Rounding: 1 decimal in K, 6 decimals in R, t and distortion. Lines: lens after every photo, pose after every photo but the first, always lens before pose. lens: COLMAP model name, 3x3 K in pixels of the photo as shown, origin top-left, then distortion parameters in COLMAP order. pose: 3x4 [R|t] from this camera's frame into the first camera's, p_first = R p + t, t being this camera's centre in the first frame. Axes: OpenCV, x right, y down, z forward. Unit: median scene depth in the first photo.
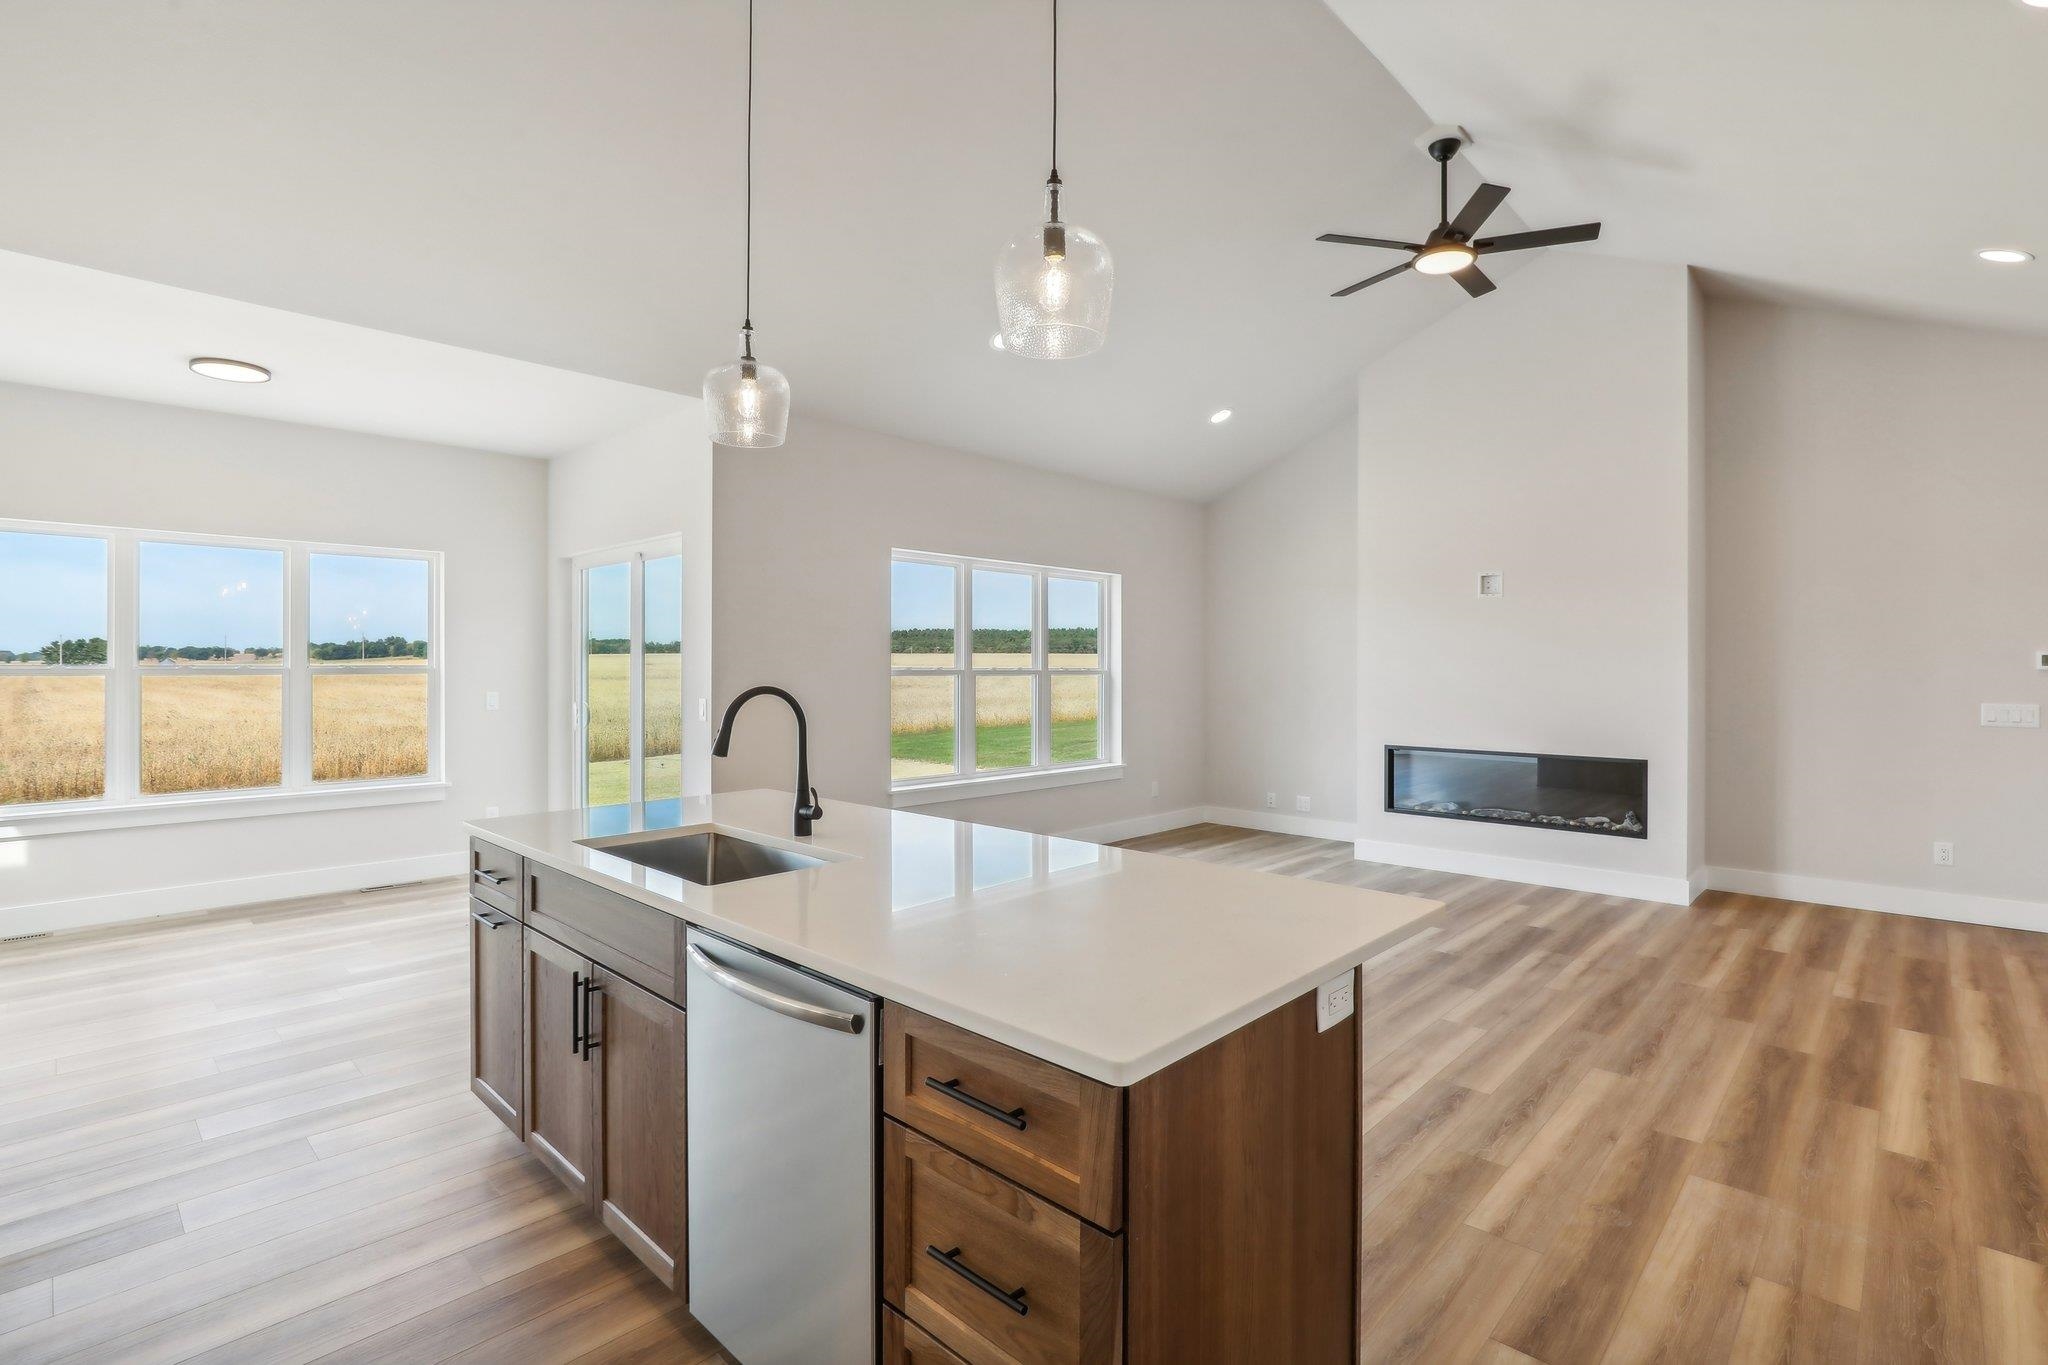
lens RADIAL K [[939.5, 0, 1049.4], [0, 939.5, 667.1], [0, 0, 1]] dist [-0.017239, 0.004219]
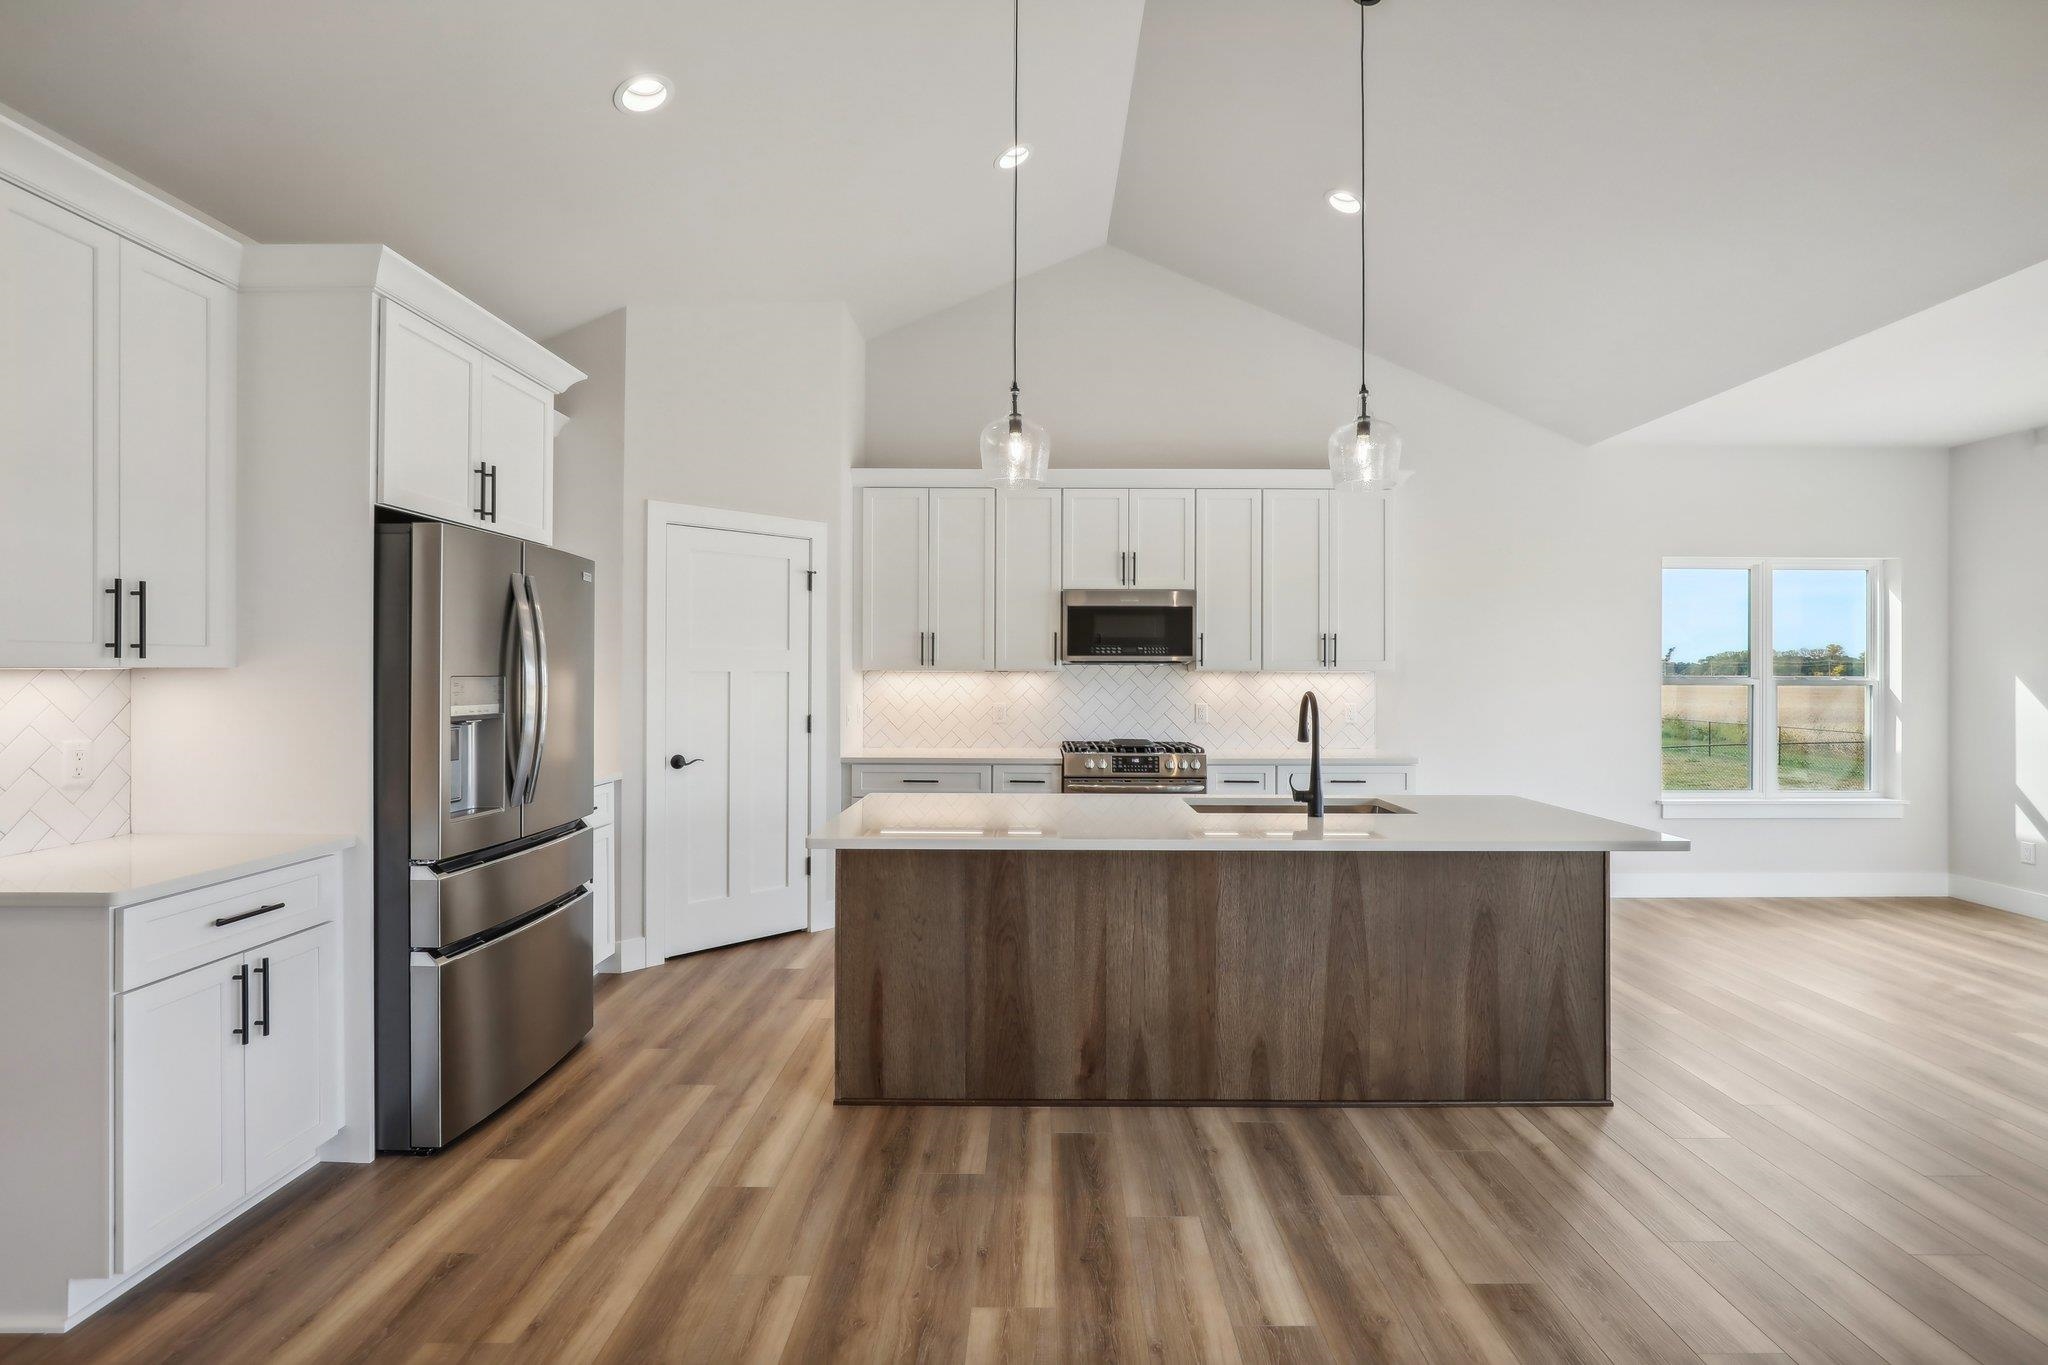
lens RADIAL K [[939.5, 0, 1039.2], [0, 939.5, 668.5], [0, 0, 1]] dist [-0.017239, 0.004219]
pose [[-0.734145, -0.007920, -0.678947, 0.371605], [-0.005685, 0.999969, -0.005517, -0.001526], [0.678969, -0.000191, -0.734167, 0.747521]]
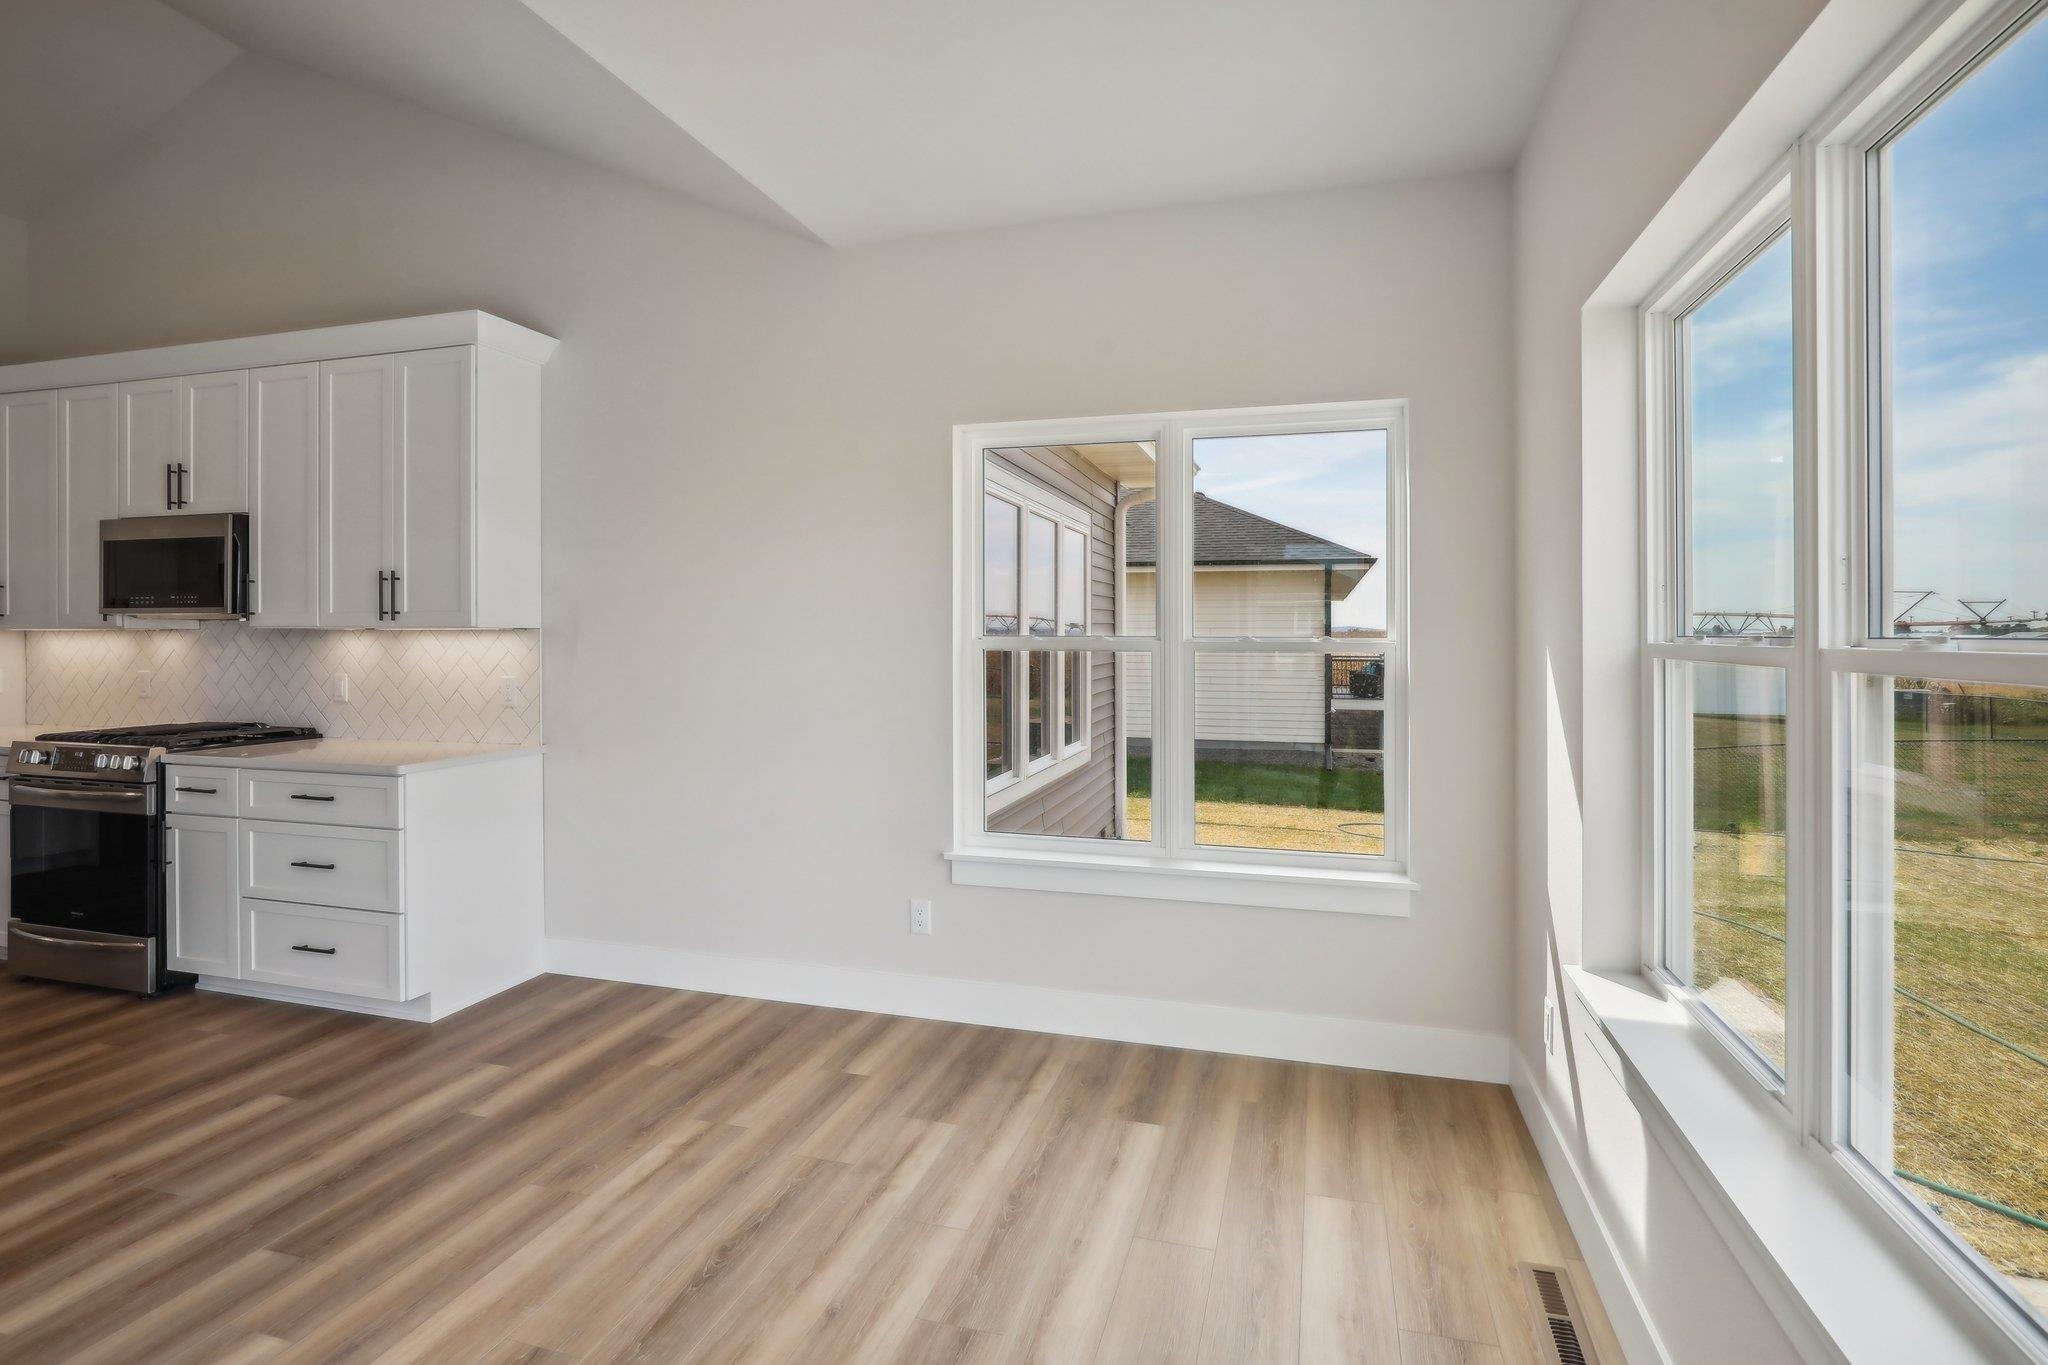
lens RADIAL K [[939.5, 0, 1022.9], [0, 939.5, 643.9], [0, 0, 1]] dist [-0.017239, 0.004219]
pose [[-0.888351, -0.001705, -0.459163, -0.591356], [-0.005244, 0.999966, 0.006433, -0.001188], [0.459136, 0.008123, -0.888329, 1.001945]]
